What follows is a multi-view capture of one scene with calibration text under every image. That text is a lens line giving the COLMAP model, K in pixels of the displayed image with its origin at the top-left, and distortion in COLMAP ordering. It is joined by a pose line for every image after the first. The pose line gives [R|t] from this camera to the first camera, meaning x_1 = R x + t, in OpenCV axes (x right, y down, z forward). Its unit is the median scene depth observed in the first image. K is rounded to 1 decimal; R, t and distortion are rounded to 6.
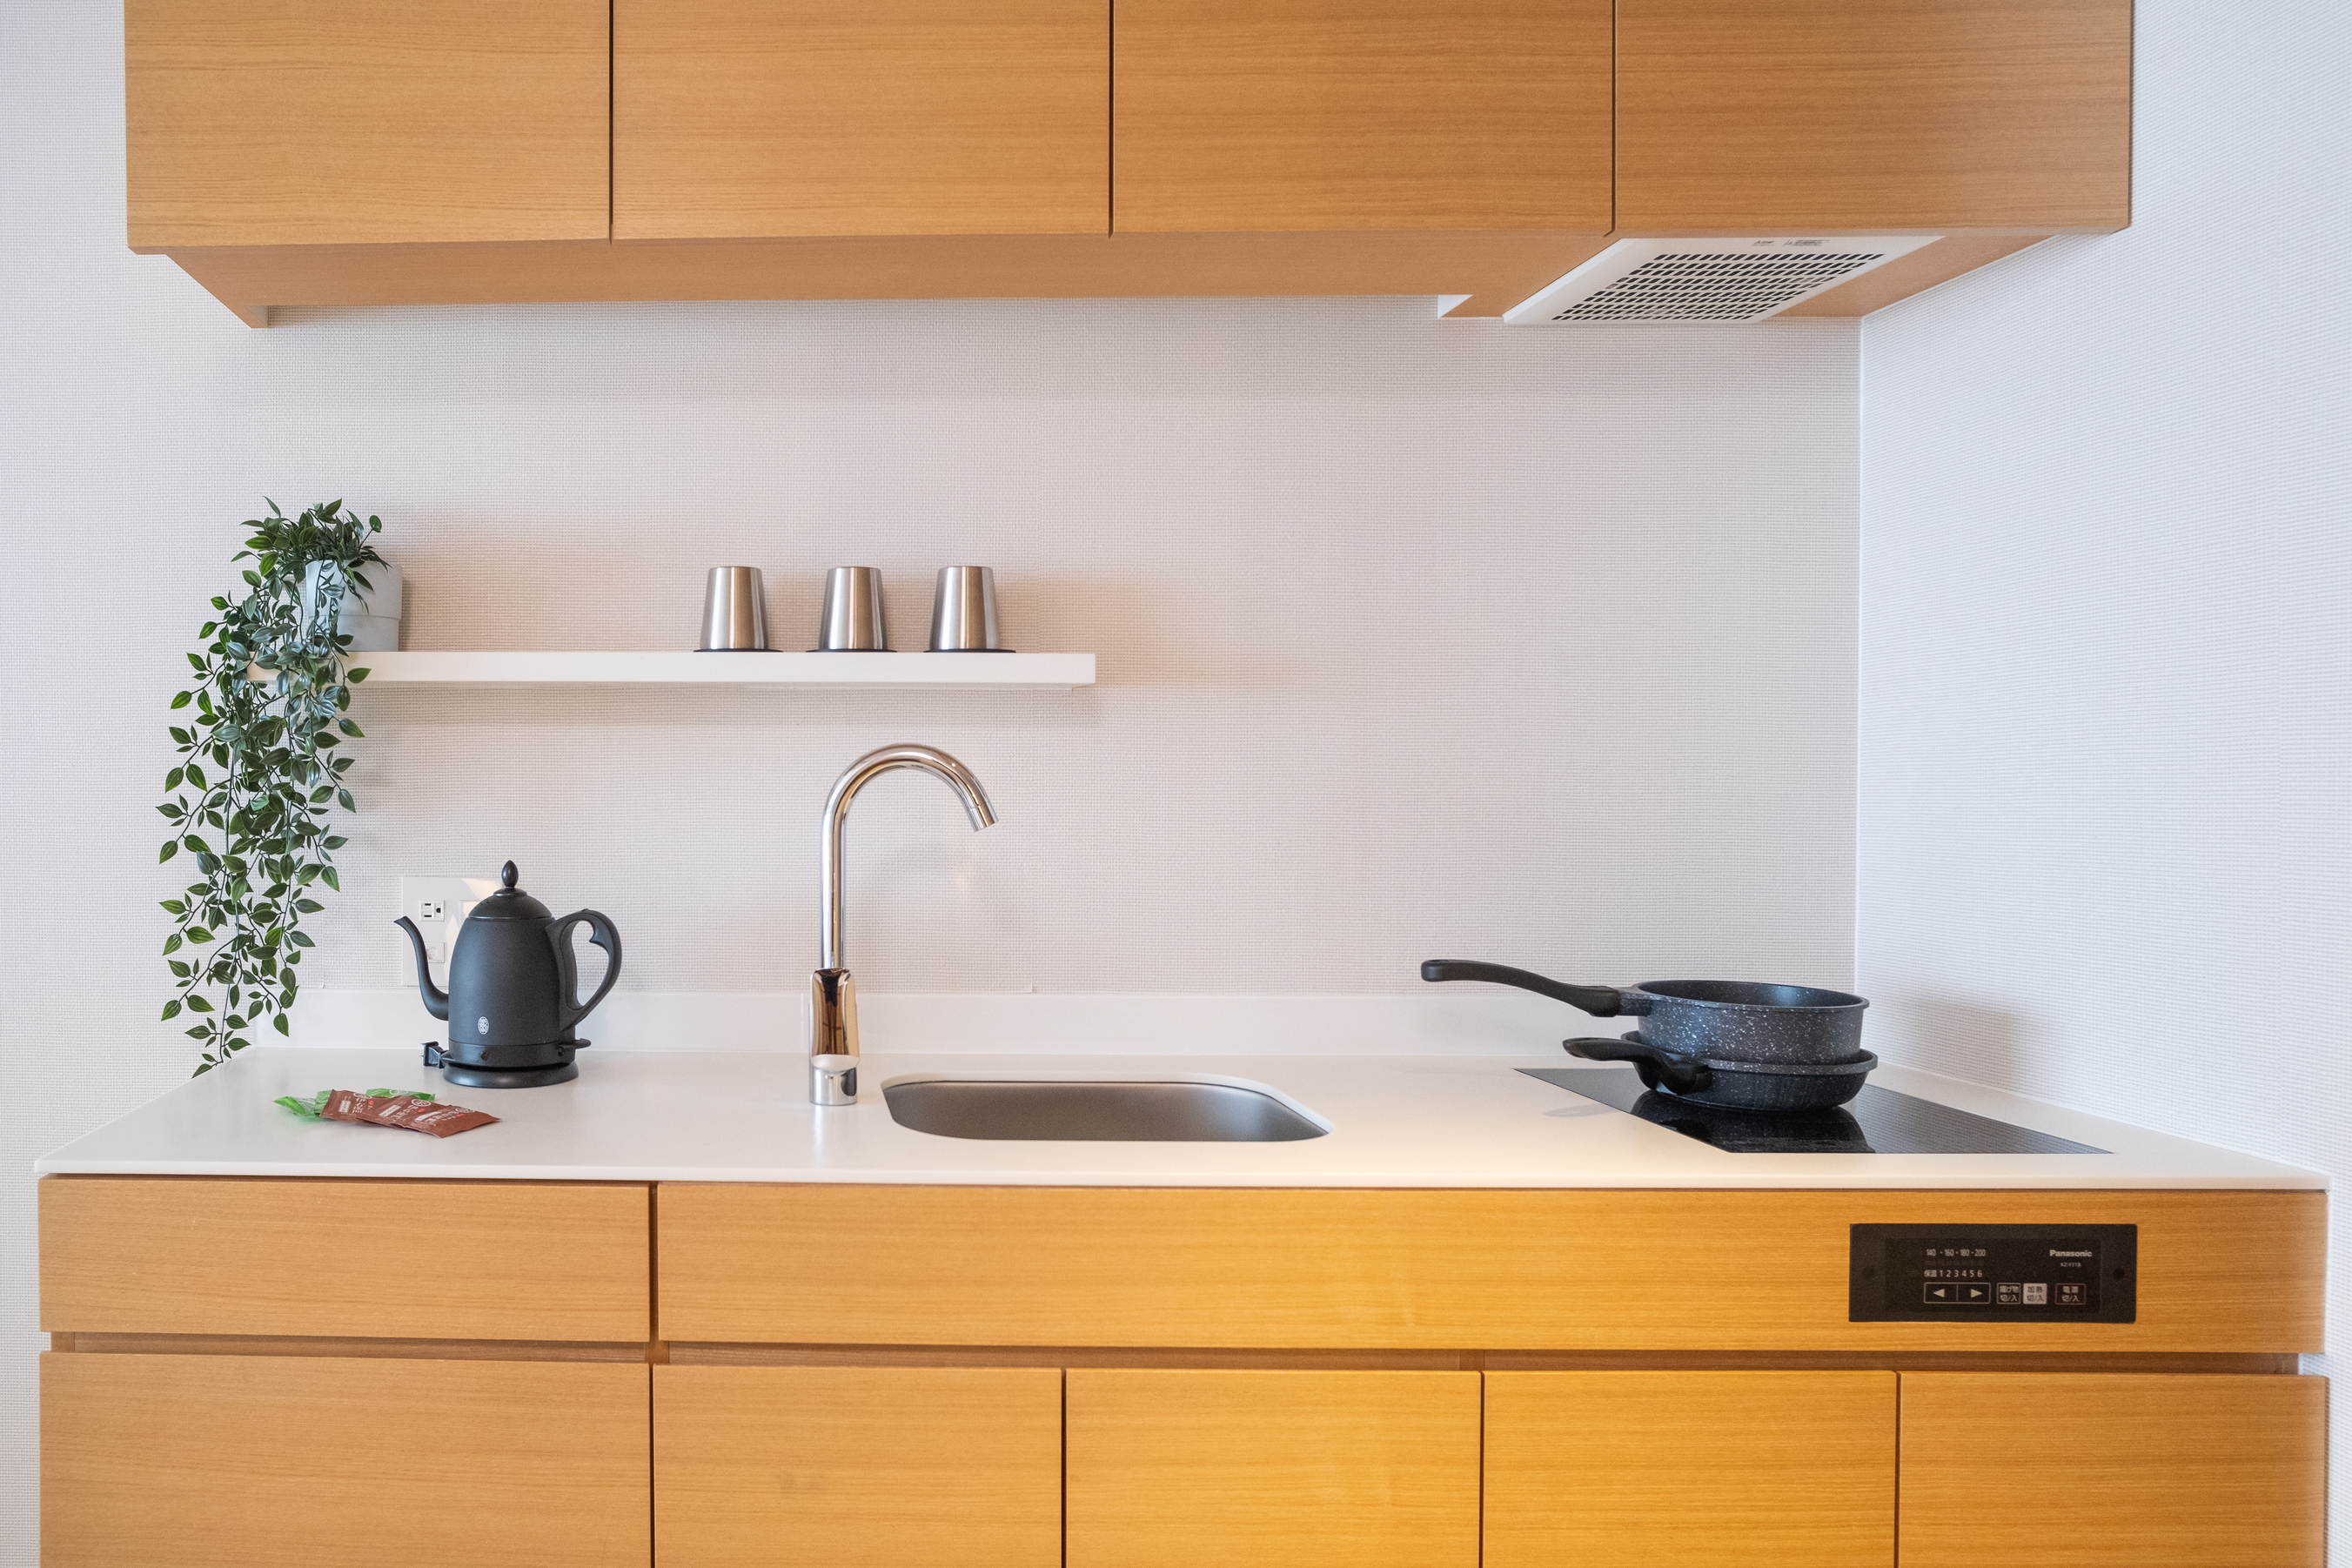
lens RADIAL K [[1316.4, 0, 1191.3], [0, 1316.4, 809.5], [0, 0, 1]] dist [-0.014025, 0.001622]
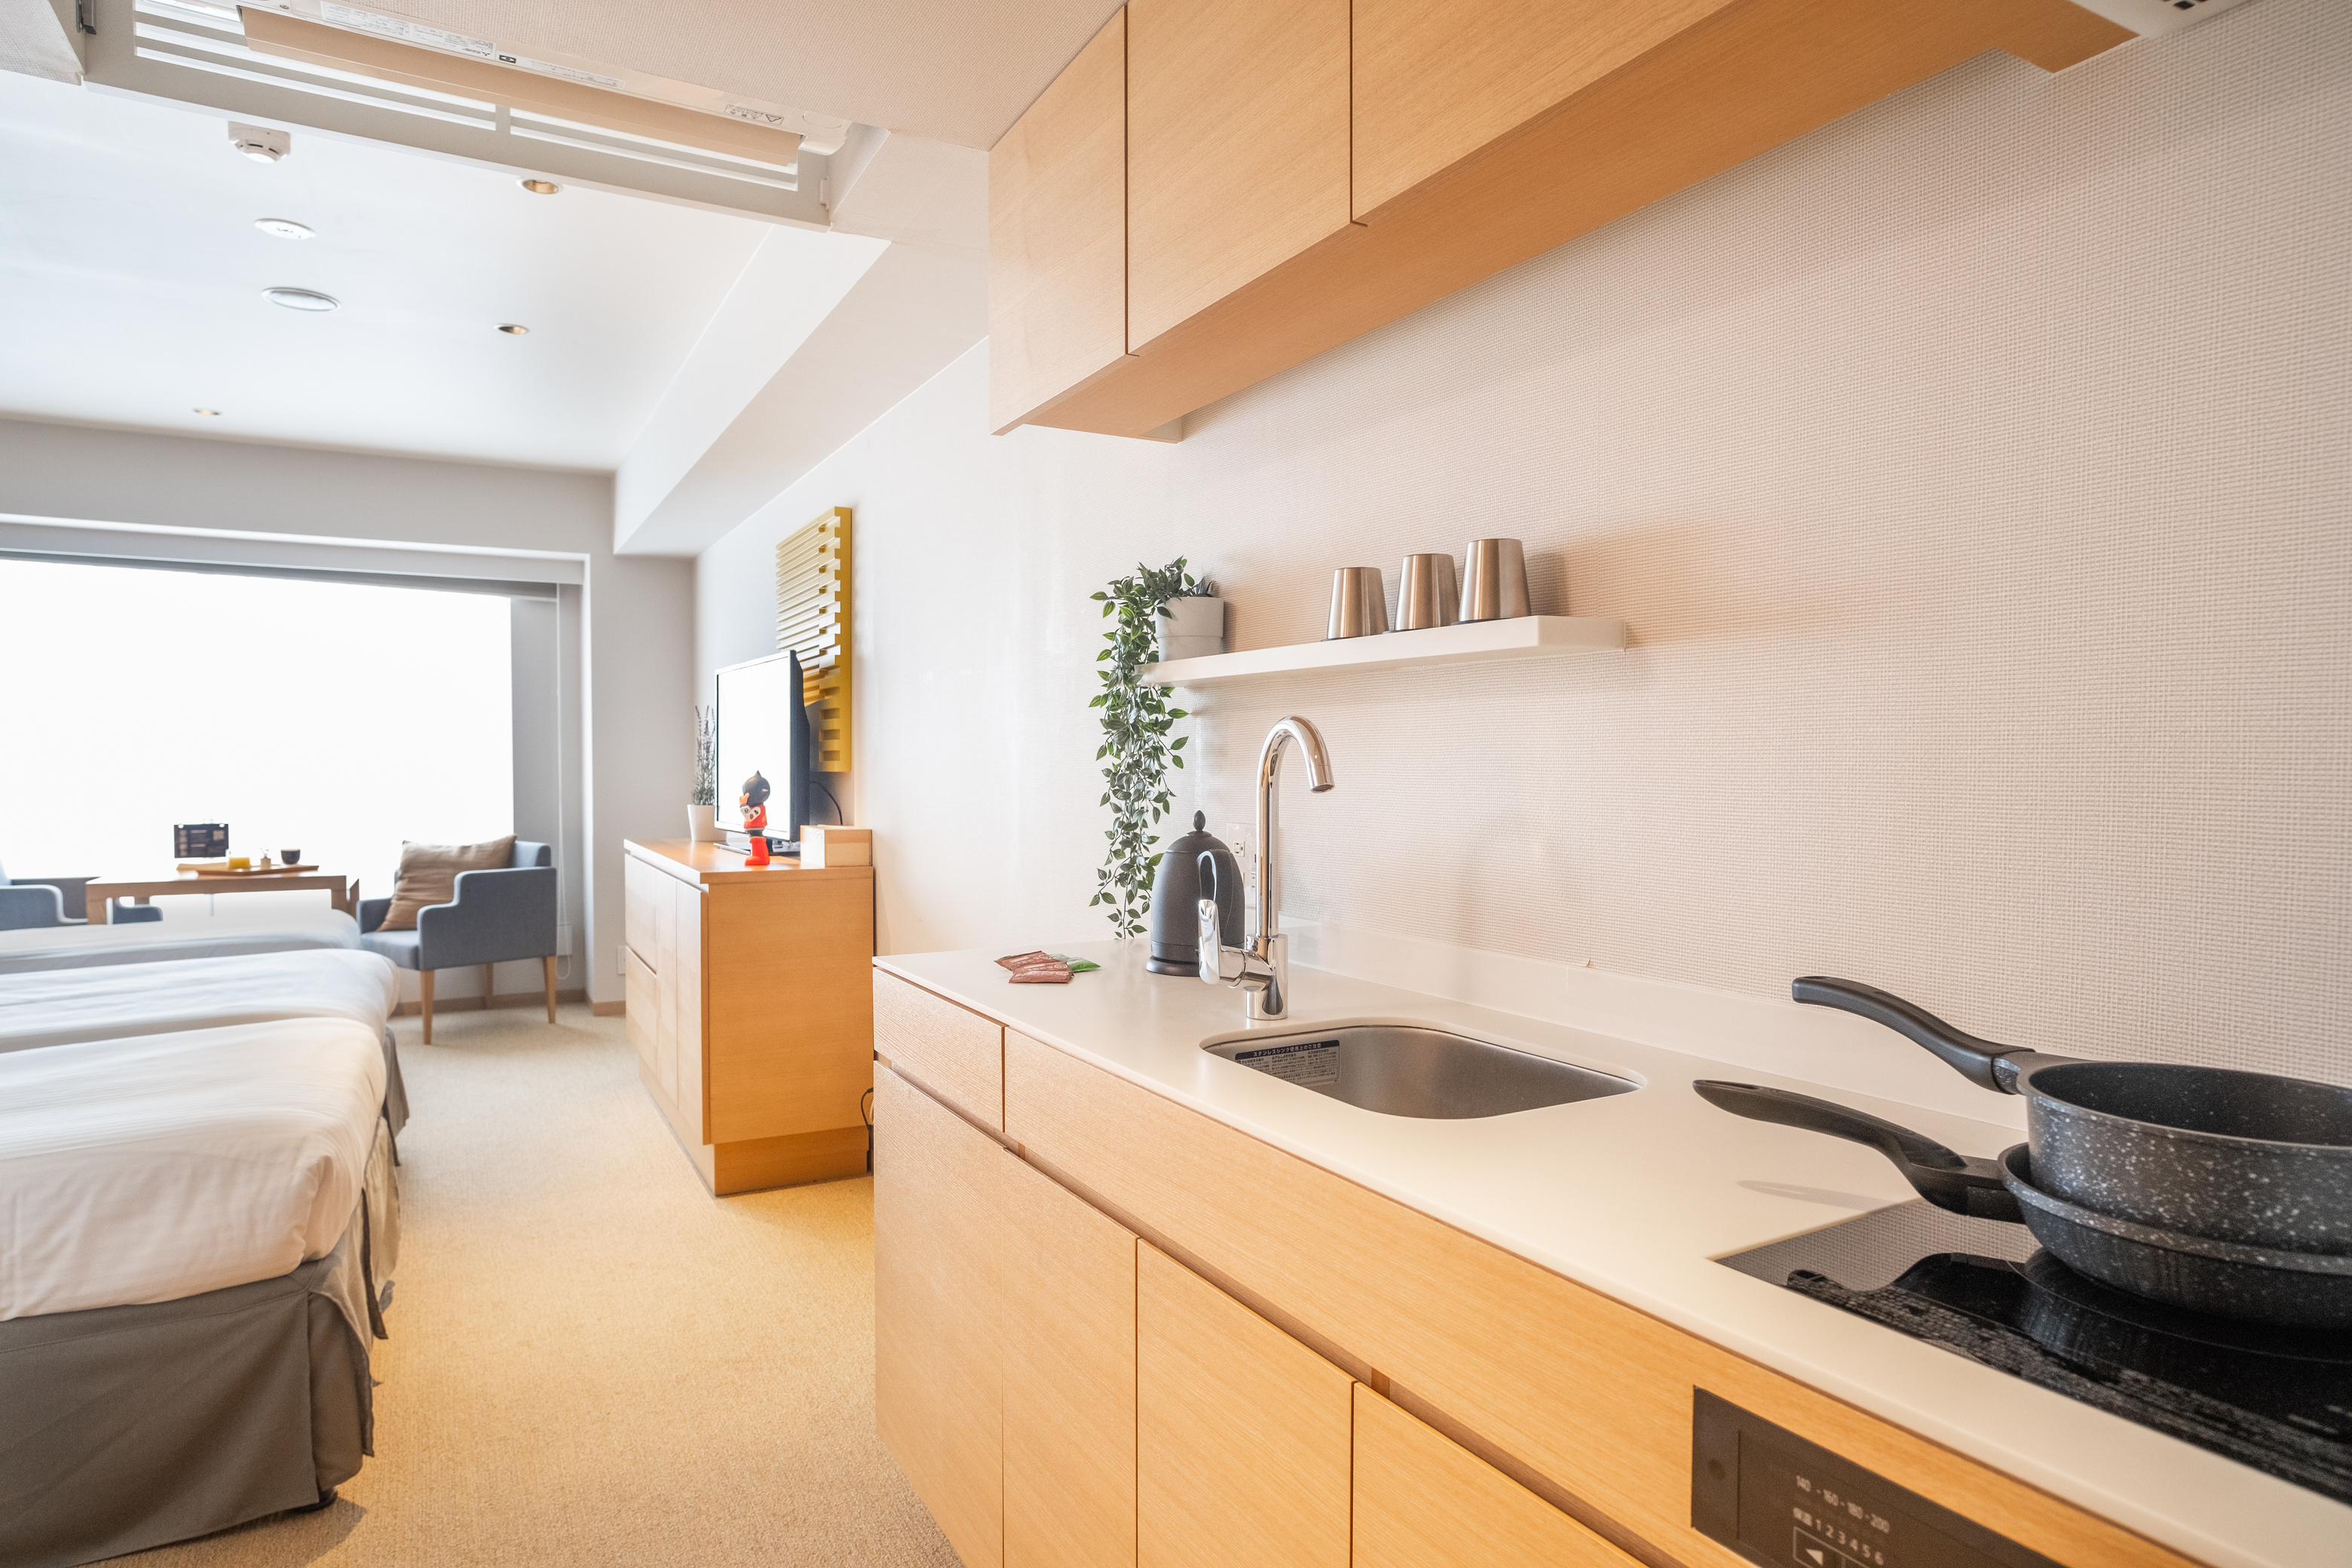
lens RADIAL K [[1307.9, 0, 1129.3], [0, 1307.9, 777.6], [0, 0, 1]] dist [0.001130, 0.001888]
pose [[0.503376, 0.009146, -0.864019, 0.577390], [-0.012784, 0.999913, 0.003136, 0.002082], [0.863973, 0.009467, 0.503449, 0.247745]]
